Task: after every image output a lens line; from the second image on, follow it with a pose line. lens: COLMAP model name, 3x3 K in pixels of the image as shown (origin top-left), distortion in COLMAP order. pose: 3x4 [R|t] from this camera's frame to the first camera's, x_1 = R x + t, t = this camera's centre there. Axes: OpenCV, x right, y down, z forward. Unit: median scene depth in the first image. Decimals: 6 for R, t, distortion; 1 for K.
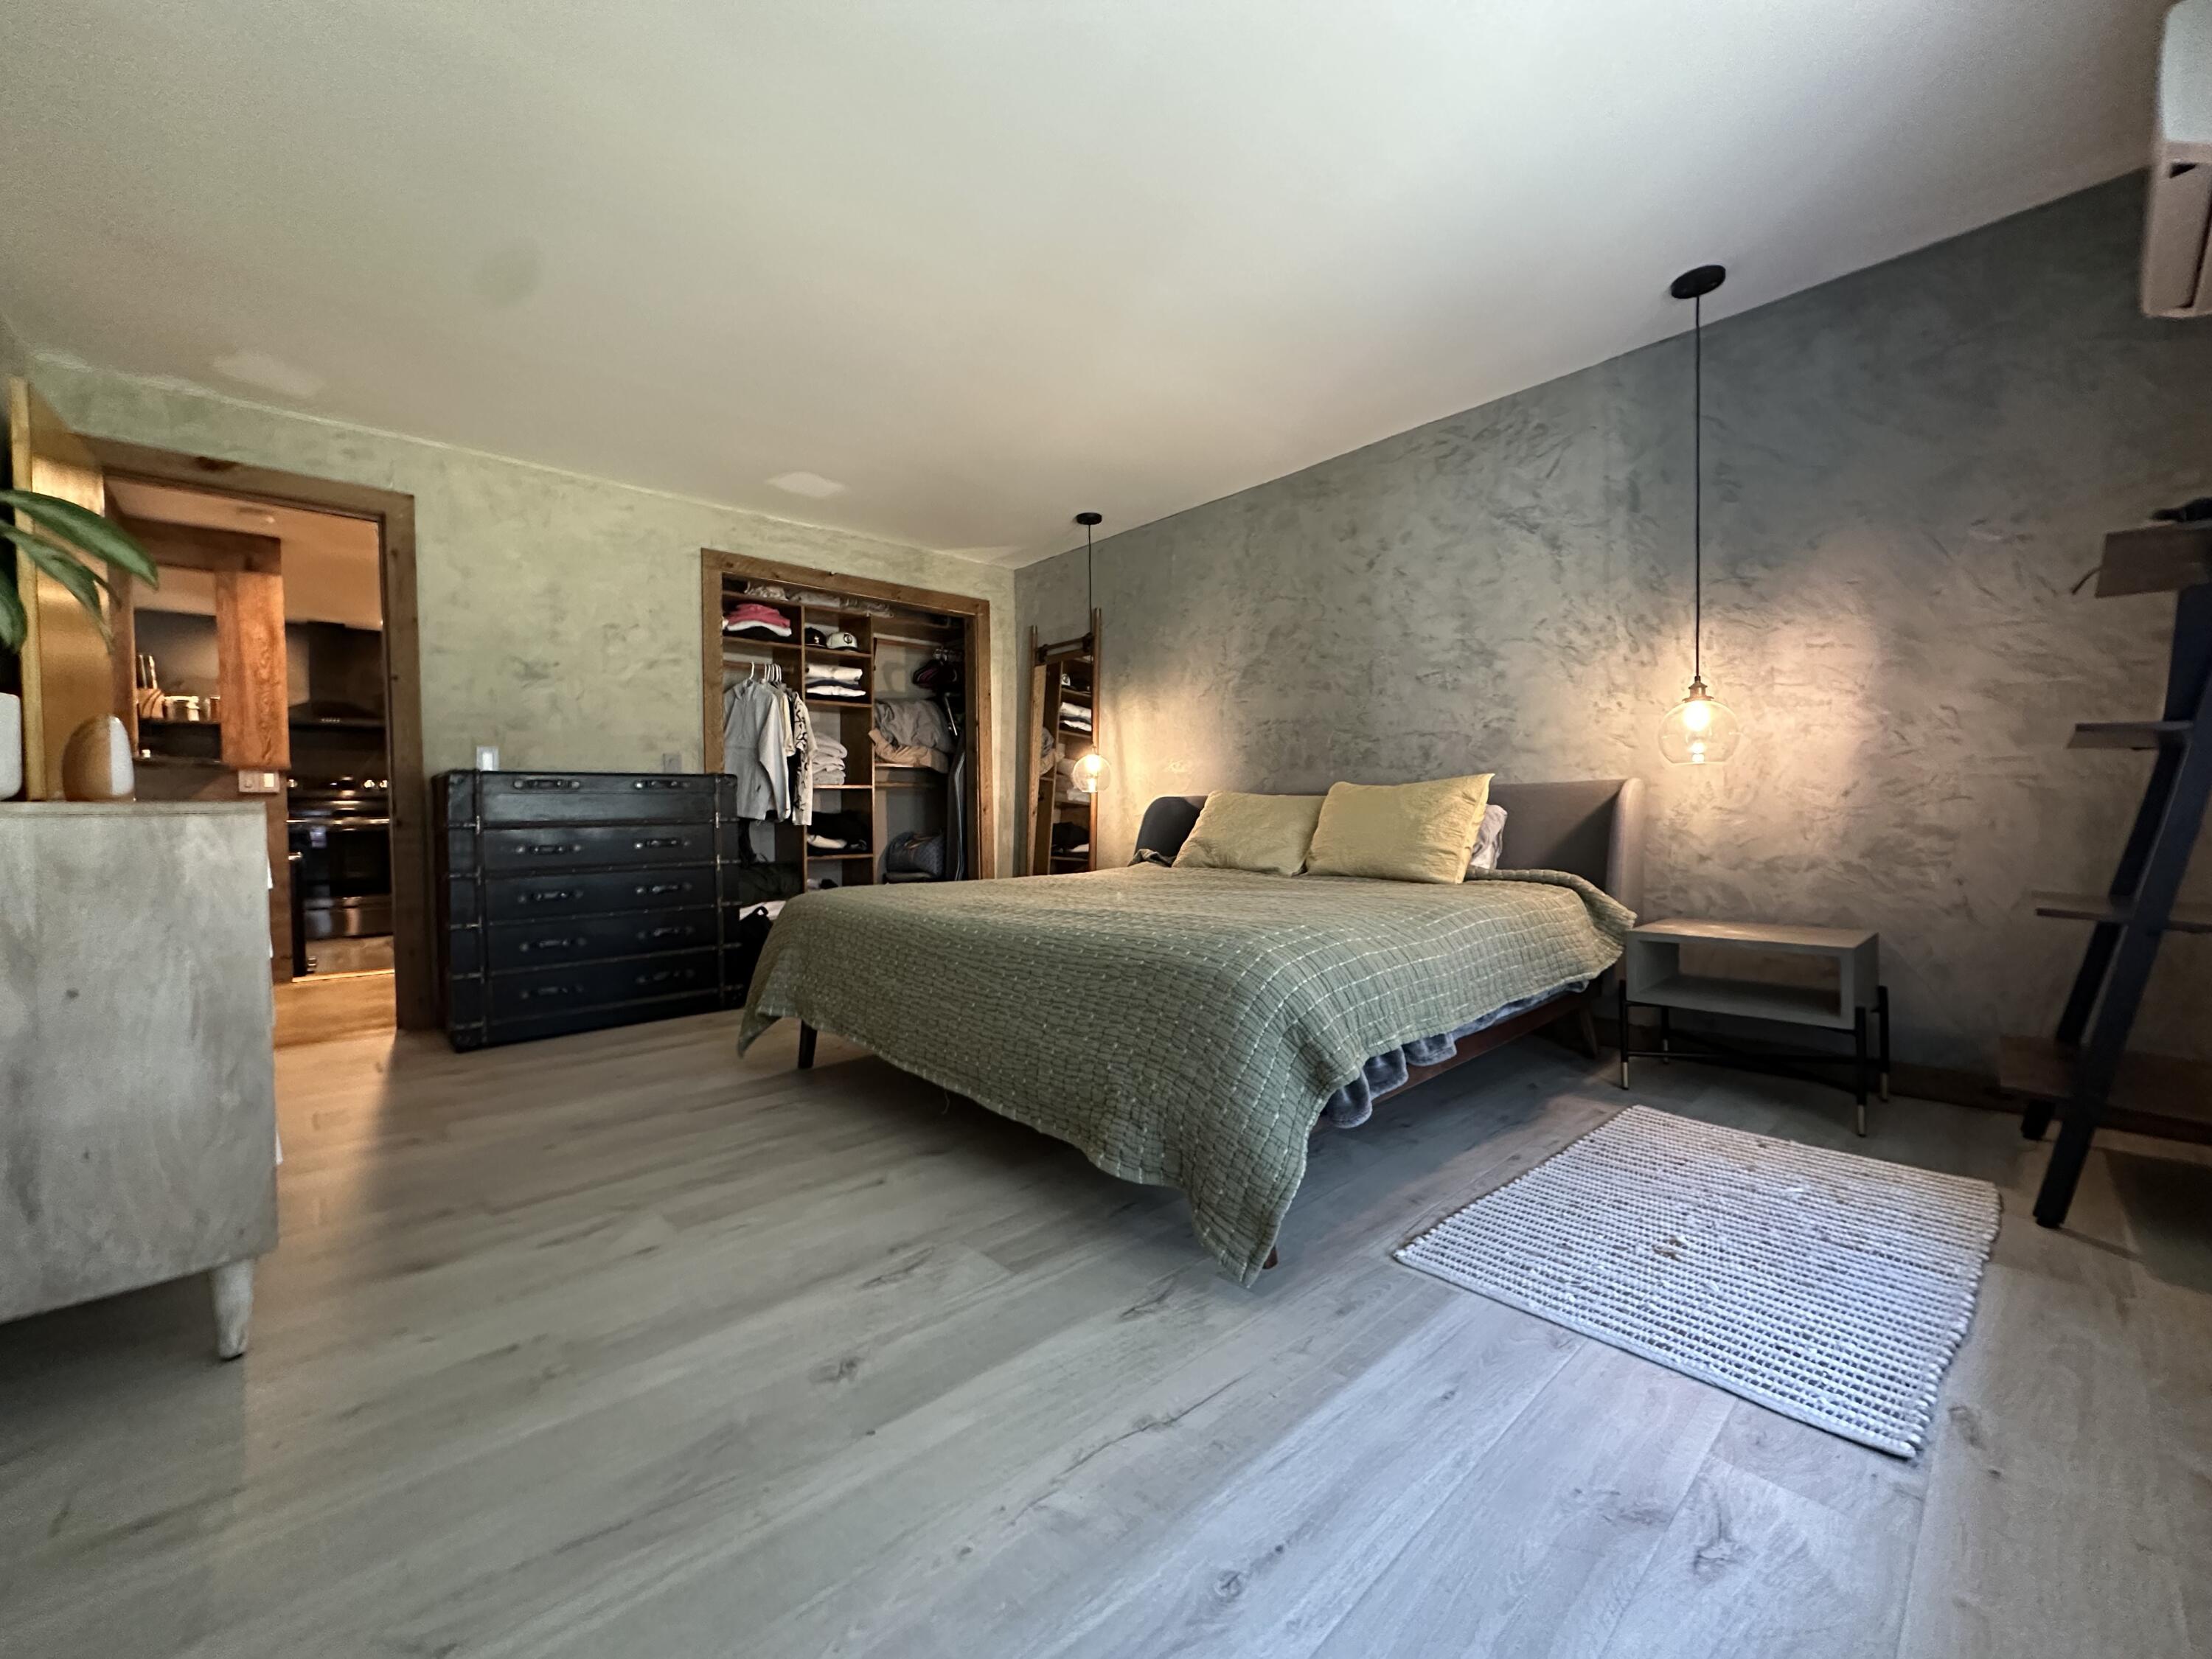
lens RADIAL K [[879.8, 0, 1102.6], [0, 879.8, 832.4], [0, 0, 1]] dist [-0.004520, 0.001088]
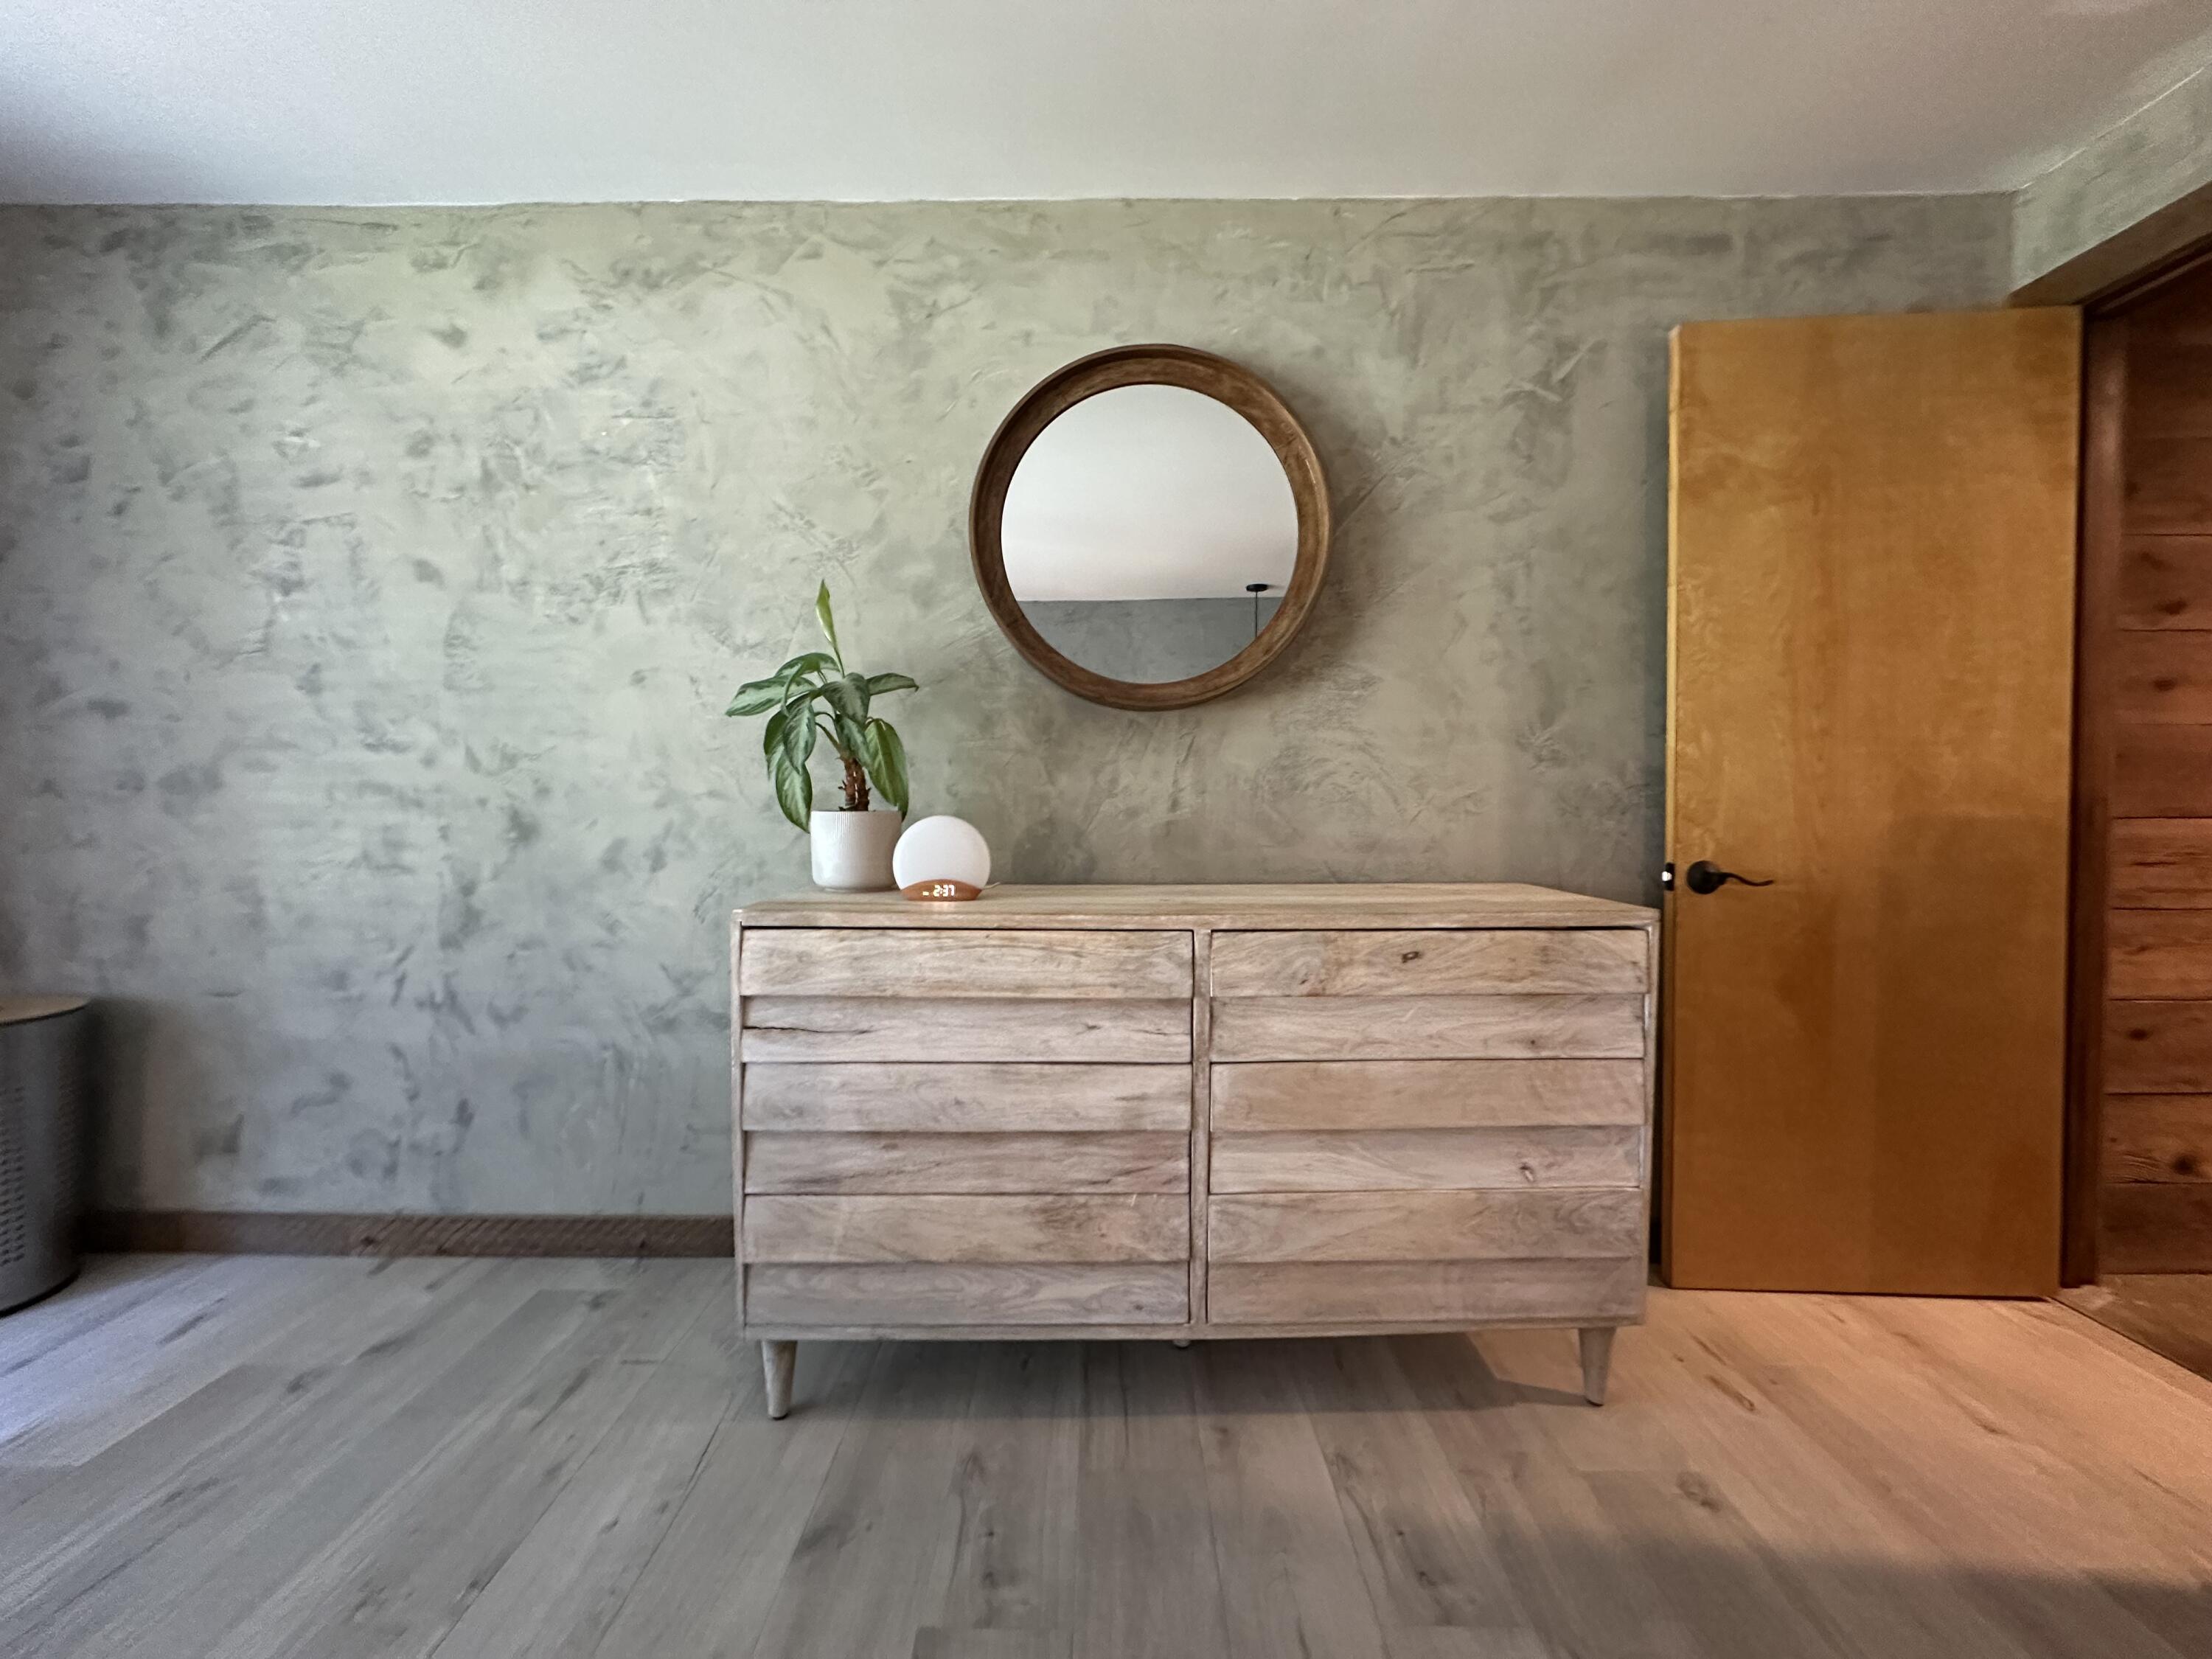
lens RADIAL K [[879.8, 0, 1102.6], [0, 879.8, 832.4], [0, 0, 1]] dist [-0.004520, 0.001088]
pose [[-0.681998, 0.038785, -0.730325, -0.189757], [-0.005039, 0.998320, 0.057723, -0.070096], [0.731336, 0.043047, -0.680657, 0.755448]]
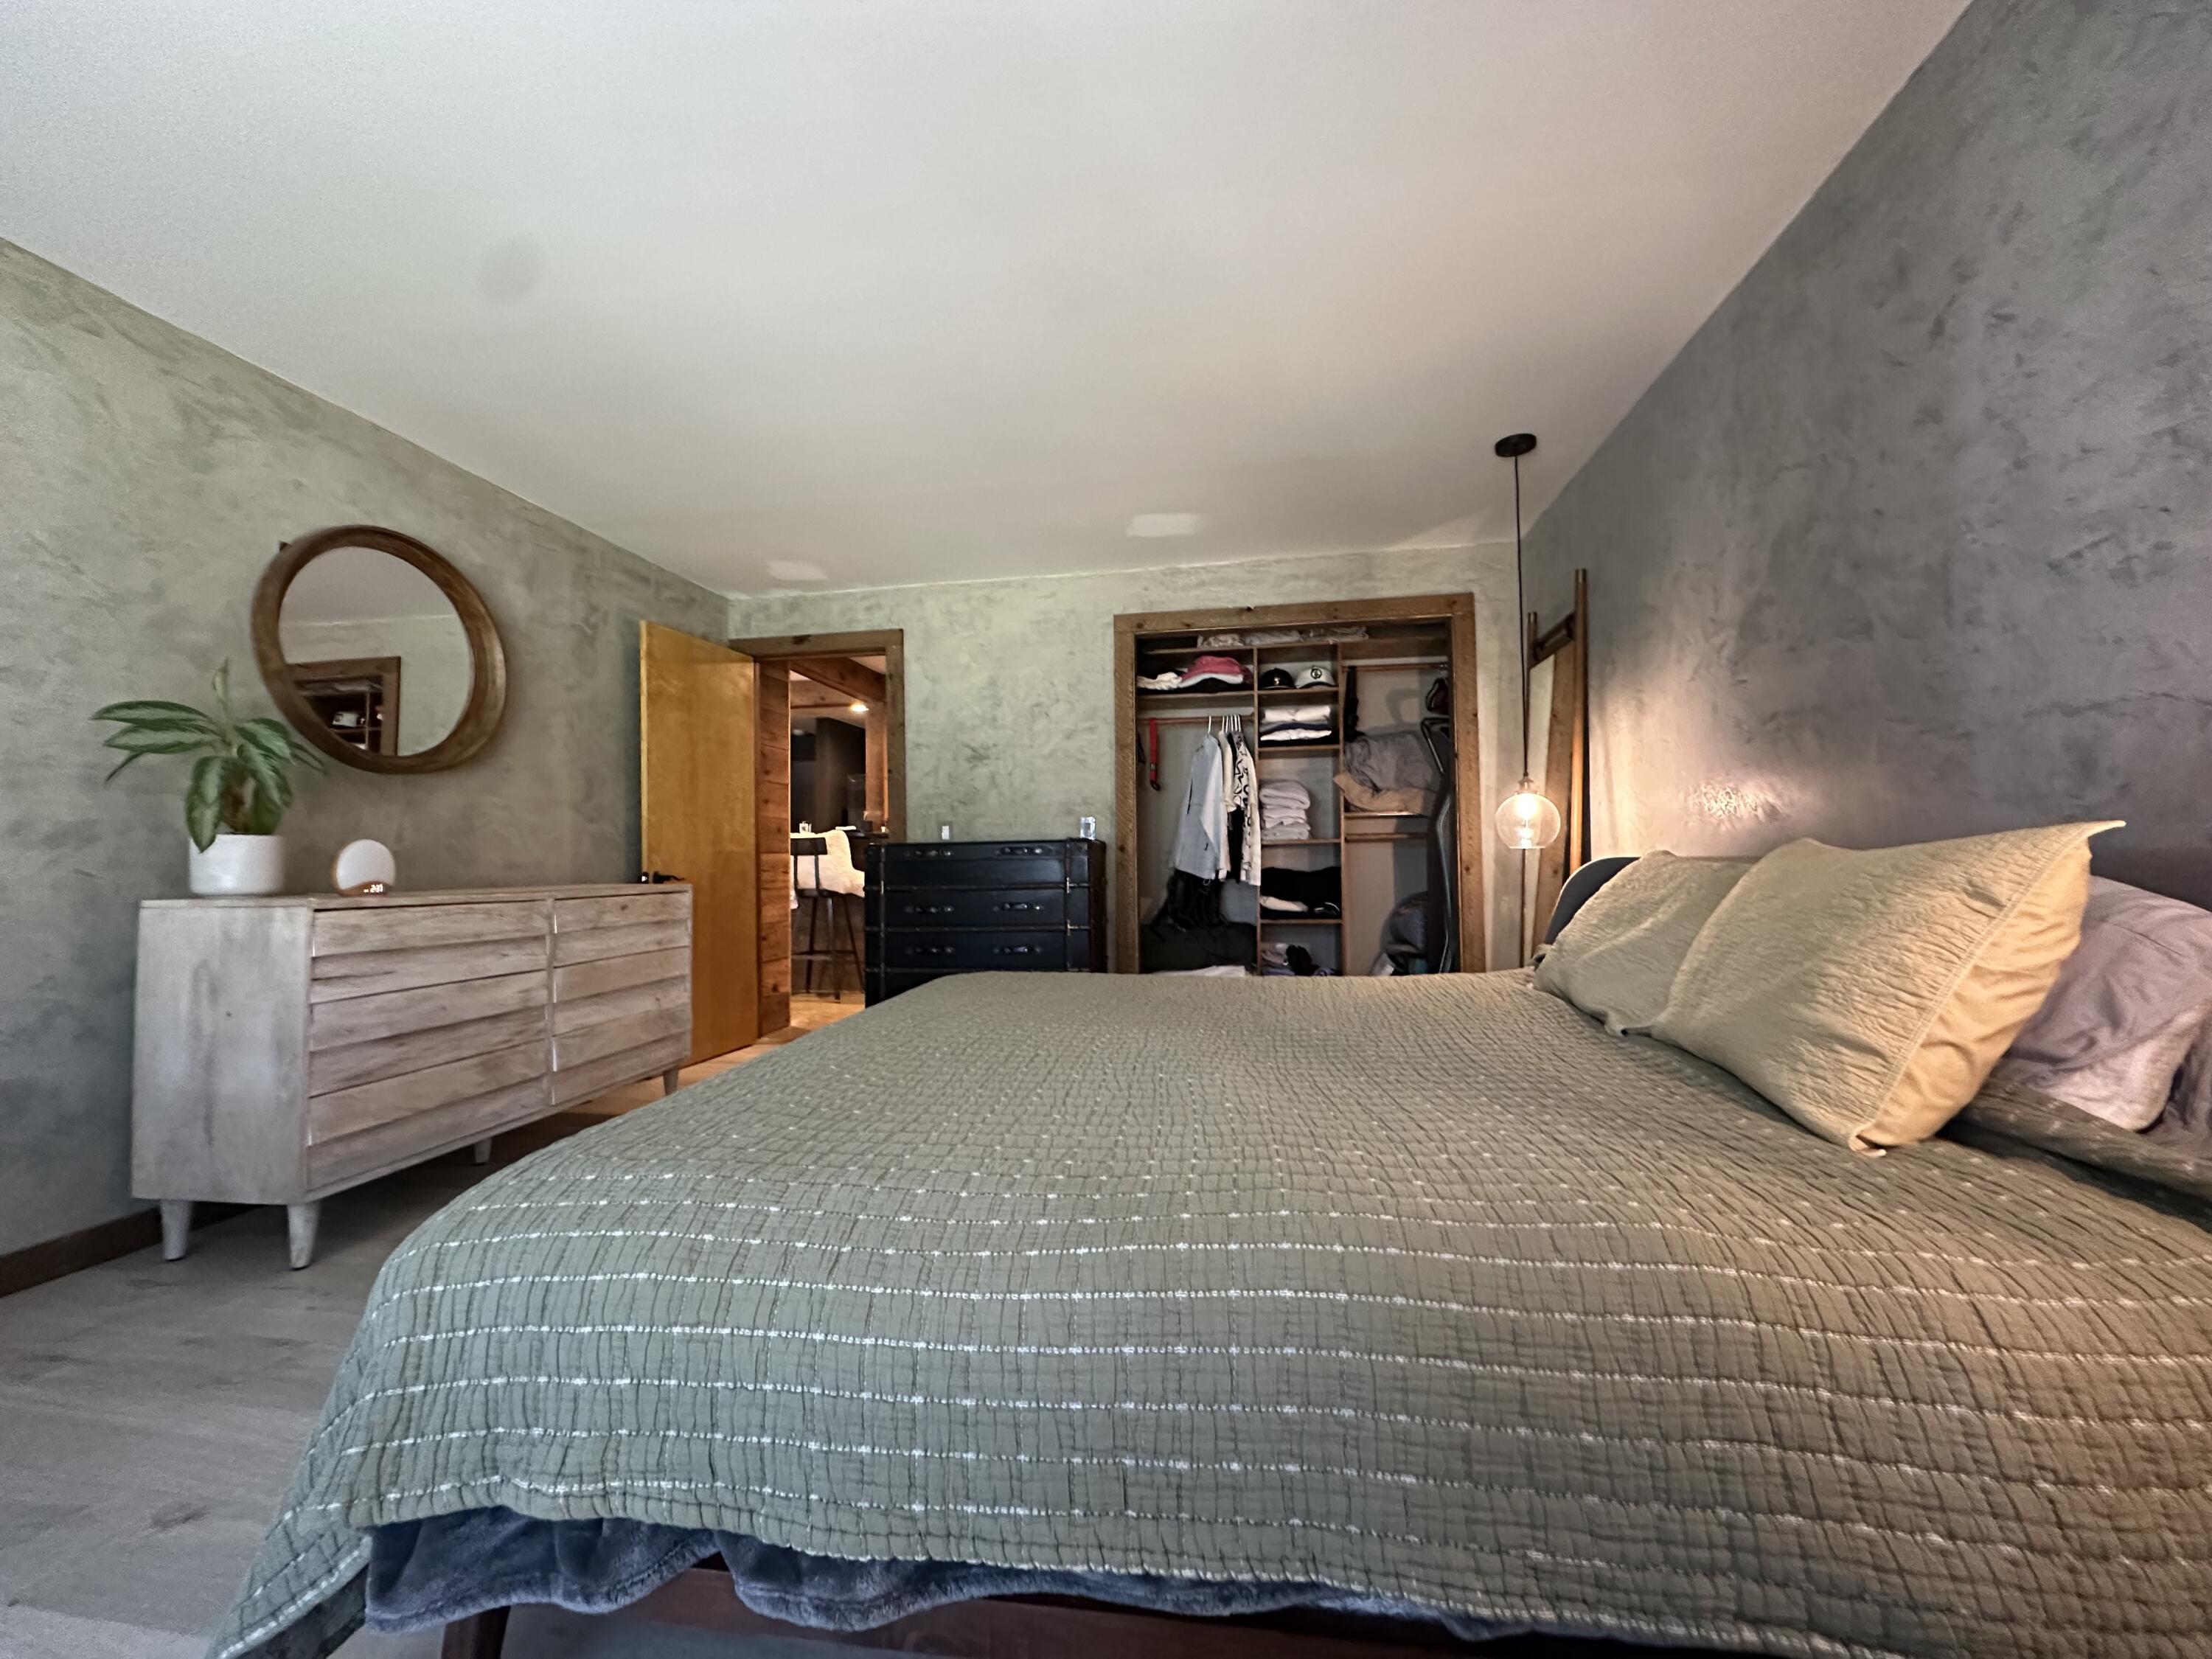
lens RADIAL K [[879.8, 0, 1102.6], [0, 879.8, 832.4], [0, 0, 1]] dist [-0.004520, 0.001088]
pose [[0.613570, -0.021627, -0.789344, 0.396543], [-0.010084, 0.999329, -0.035218, -0.040628], [0.789576, 0.029568, 0.612940, 0.431776]]
